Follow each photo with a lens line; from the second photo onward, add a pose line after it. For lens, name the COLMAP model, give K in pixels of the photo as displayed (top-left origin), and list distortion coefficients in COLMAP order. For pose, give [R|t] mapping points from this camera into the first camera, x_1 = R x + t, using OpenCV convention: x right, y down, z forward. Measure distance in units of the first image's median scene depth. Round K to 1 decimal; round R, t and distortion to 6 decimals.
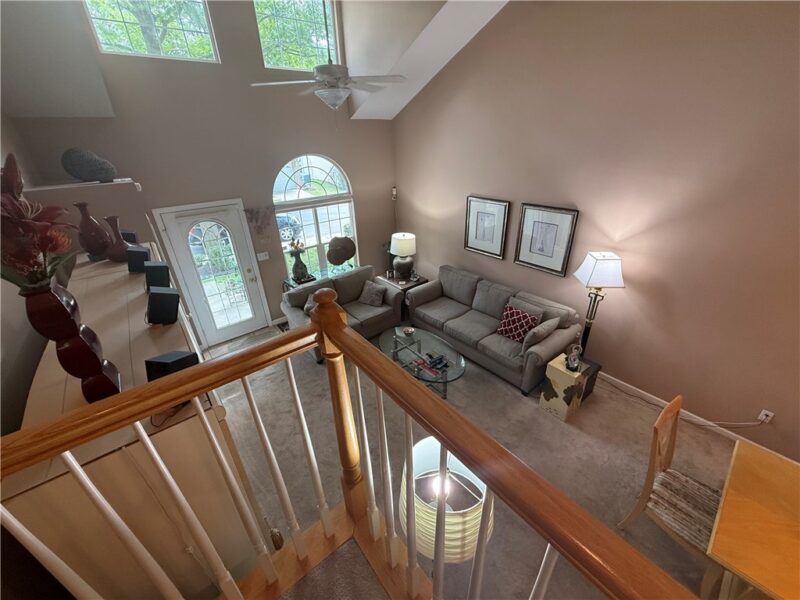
lens RADIAL K [[320.1, 0, 400.0], [0, 320.1, 300.0], [0, 0, 1]] dist [-0.000070, -0.000036]
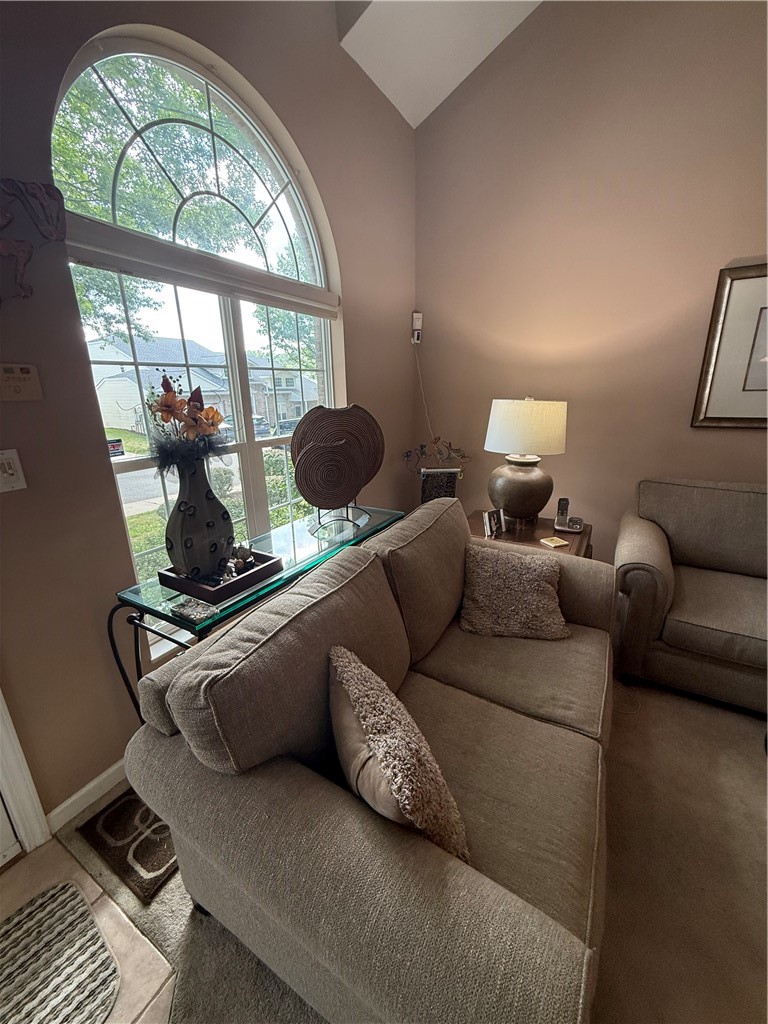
lens RADIAL K [[409.7, 0, 384.0], [0, 409.7, 512.0], [0, 0, 1]] dist [-0.000070, -0.000036]
pose [[0.933584, -0.084396, 0.348279, -0.314821], [0.147117, 0.976461, -0.157738, -0.048472], [-0.326768, 0.198499, 0.924024, 0.751584]]
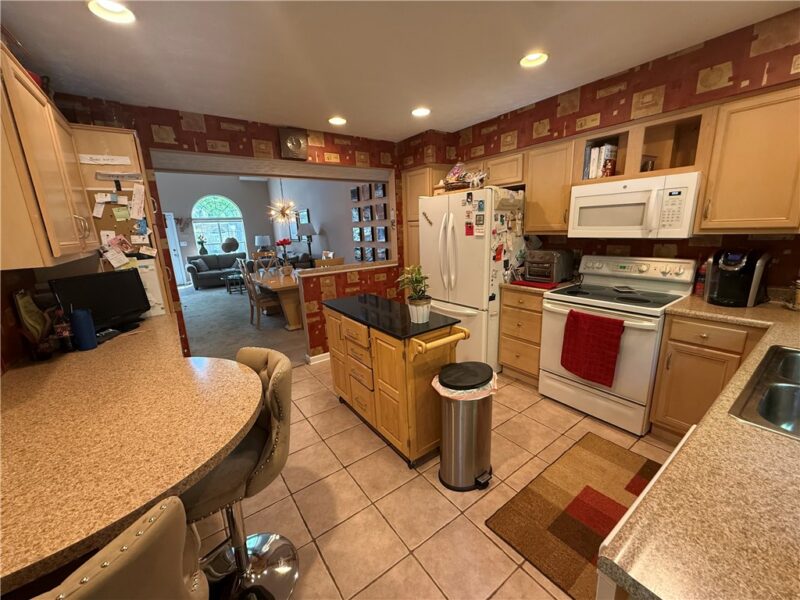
lens RADIAL K [[320.1, 0, 400.0], [0, 320.1, 300.0], [0, 0, 1]] dist [-0.000070, -0.000036]
pose [[0.998397, 0.005066, -0.056375, 1.002632], [-0.017852, 0.973334, -0.228695, 0.623791], [0.053713, 0.229335, 0.971864, -0.730157]]
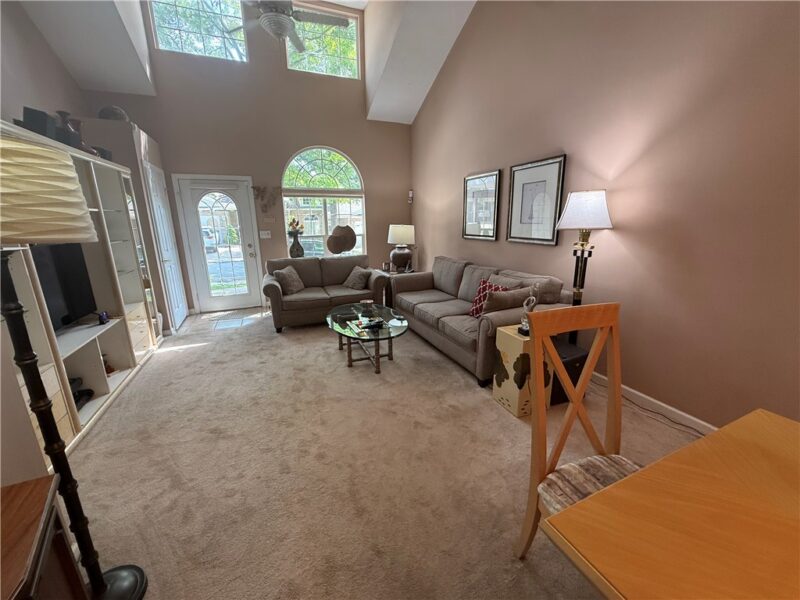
lens RADIAL K [[320.1, 0, 400.0], [0, 320.1, 300.0], [0, 0, 1]] dist [-0.000070, -0.000036]
pose [[0.958342, 0.092687, -0.270166, 0.311136], [-0.148694, 0.969498, -0.194842, 0.219777], [0.243866, 0.226897, 0.942893, 0.172154]]
